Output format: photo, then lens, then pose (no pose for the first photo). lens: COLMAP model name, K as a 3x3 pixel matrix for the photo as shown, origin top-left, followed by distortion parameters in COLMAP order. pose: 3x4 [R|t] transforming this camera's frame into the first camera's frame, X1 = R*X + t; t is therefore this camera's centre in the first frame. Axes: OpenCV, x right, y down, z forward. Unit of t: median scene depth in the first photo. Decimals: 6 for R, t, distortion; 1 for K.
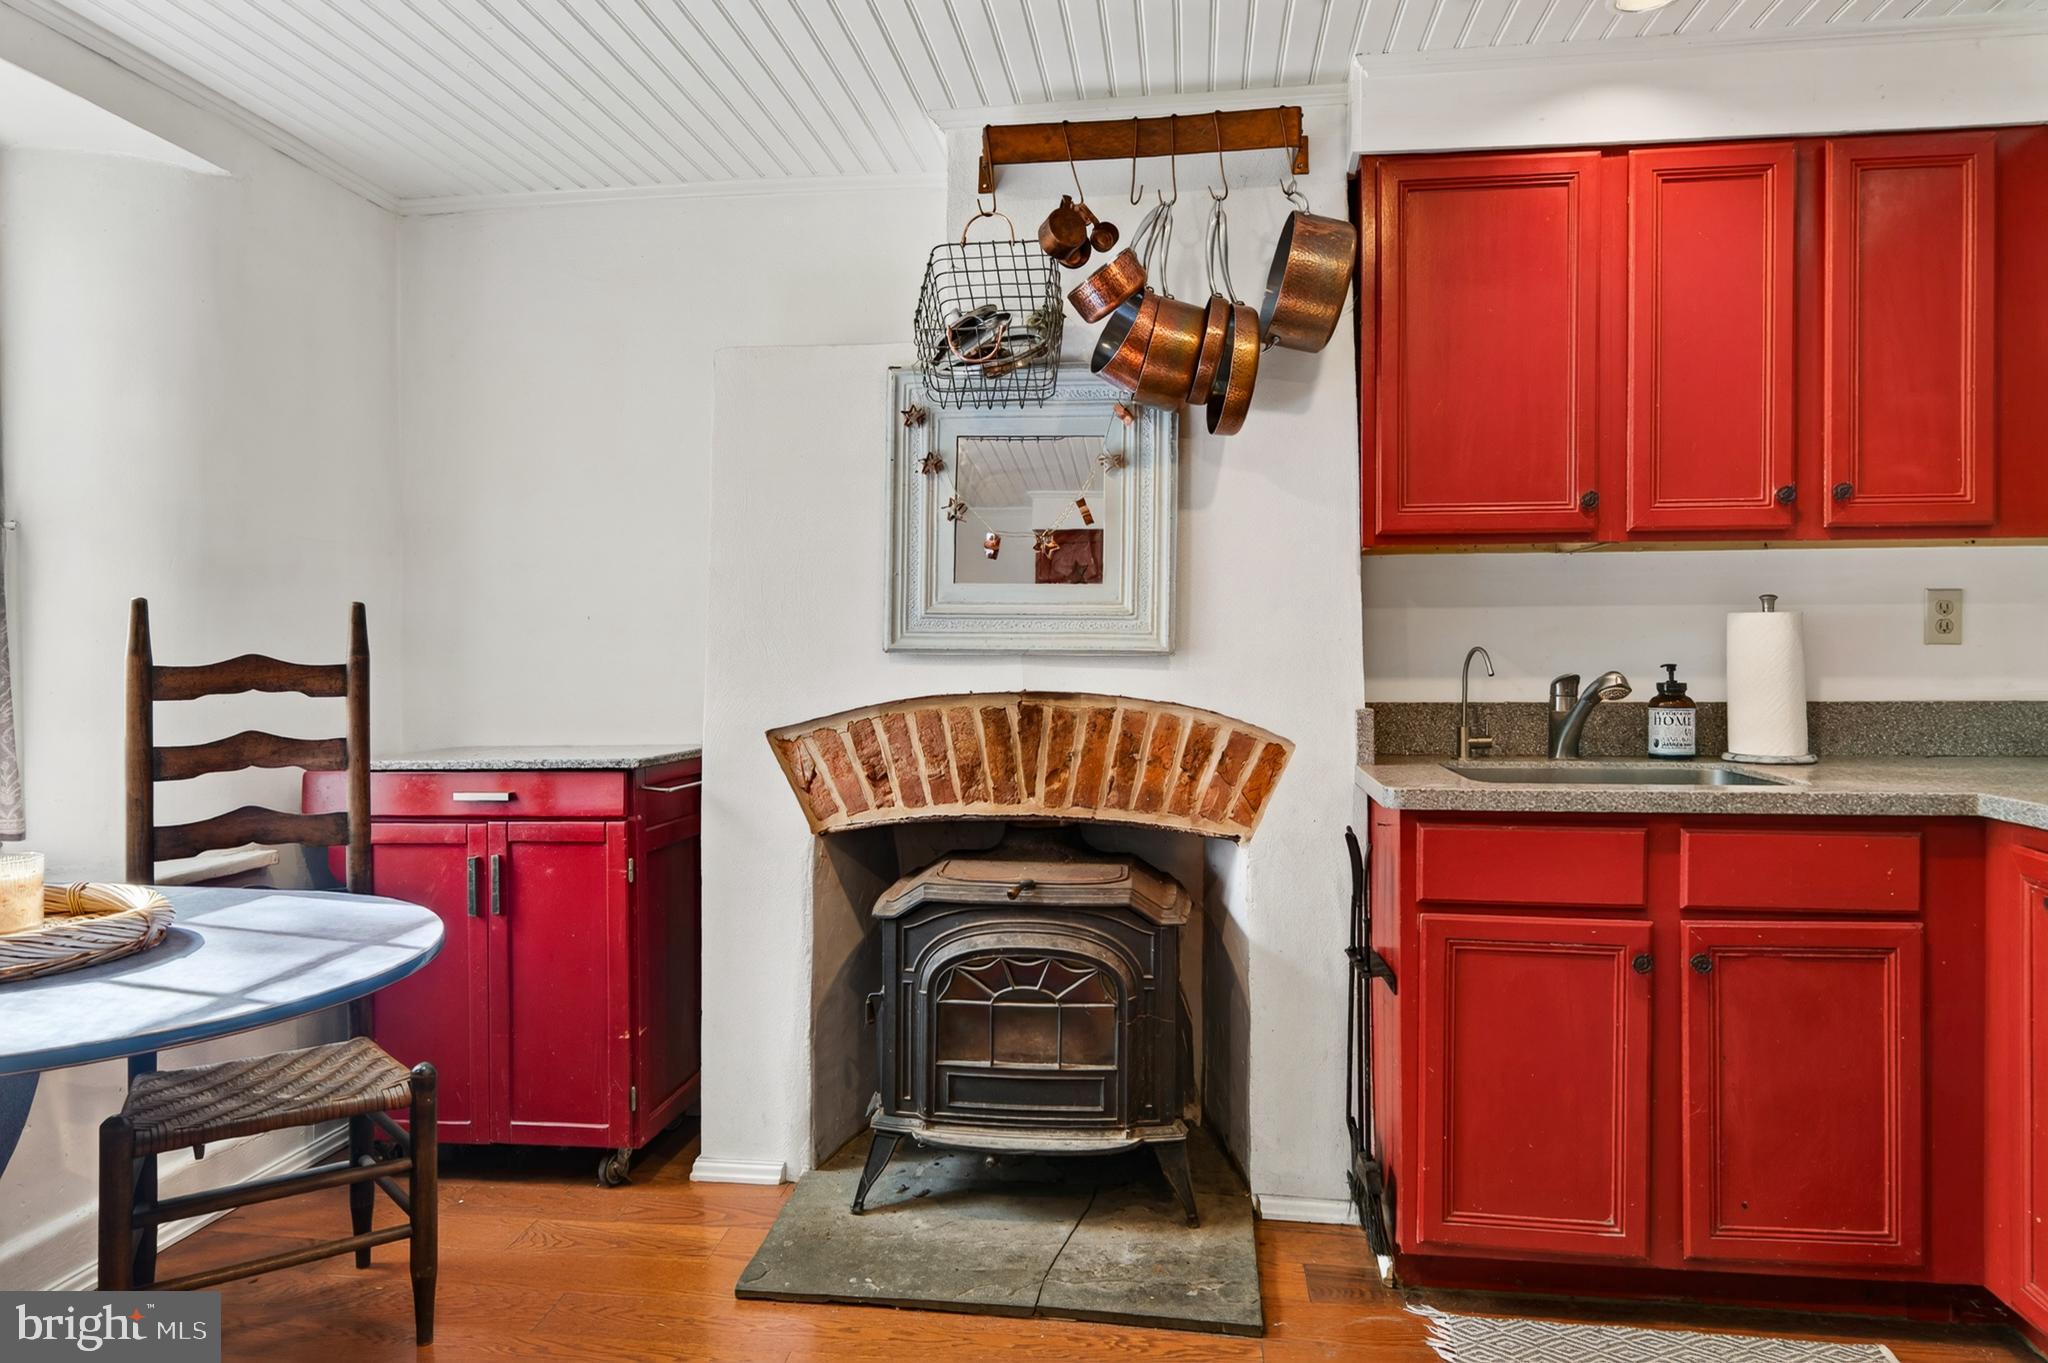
lens RADIAL K [[1249.6, 0, 1025.1], [0, 1249.6, 643.6], [0, 0, 1]] dist [0.004016, 0.000996]
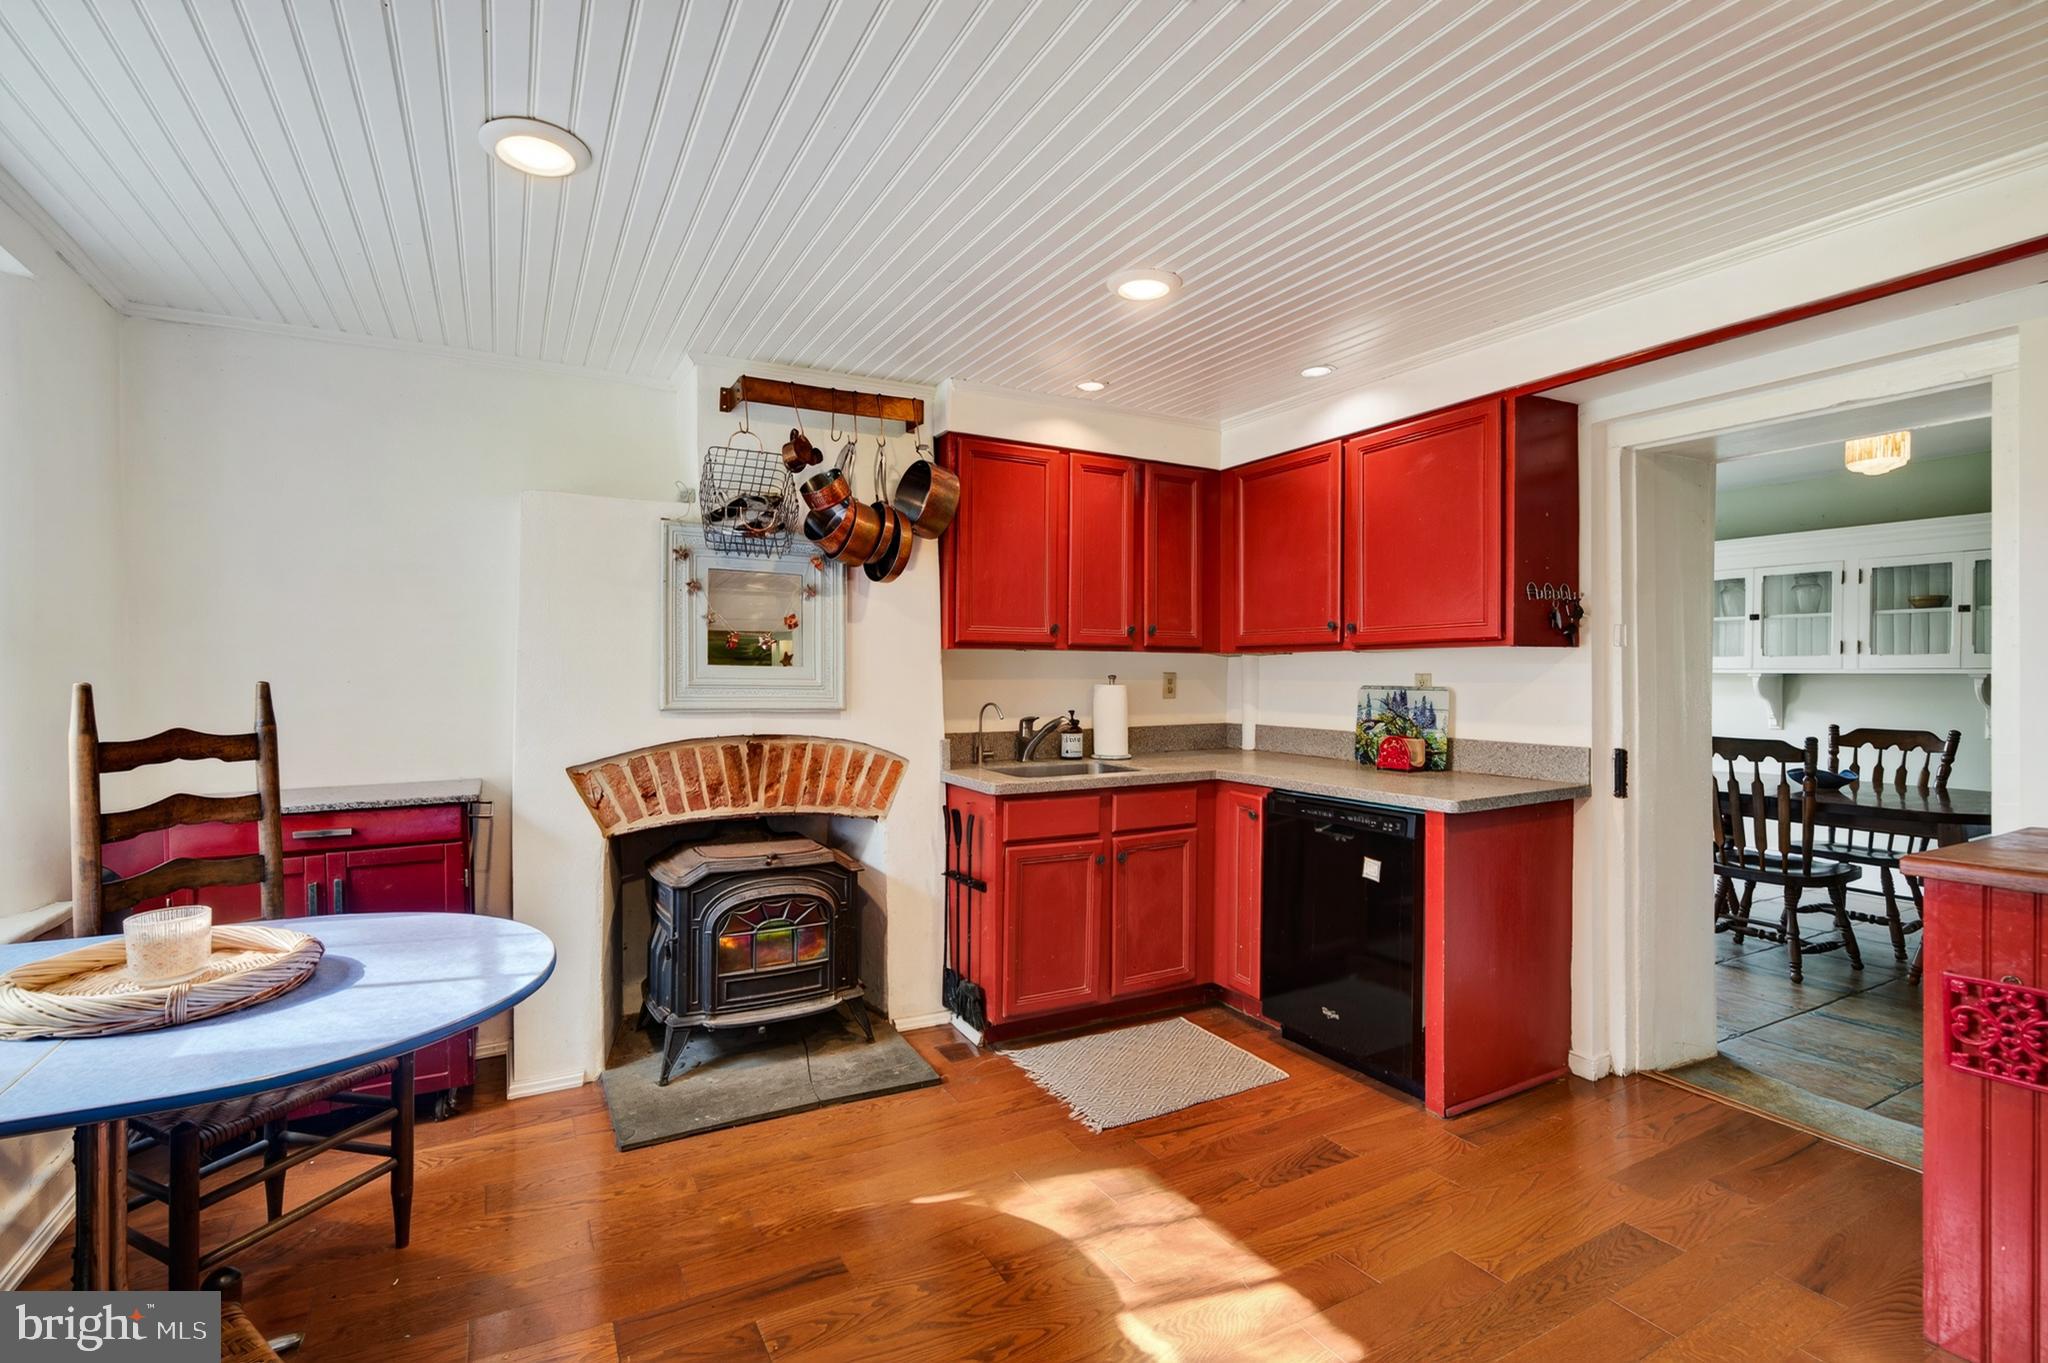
lens RADIAL K [[933.6, 0, 967.5], [0, 933.6, 678.3], [0, 0, 1]] dist [-0.002167, 0.000191]
pose [[0.828977, 0.000952, 0.559282, -0.453178], [-0.007784, 0.999921, 0.009834, -0.048654], [-0.559229, -0.012506, 0.828919, -0.129981]]
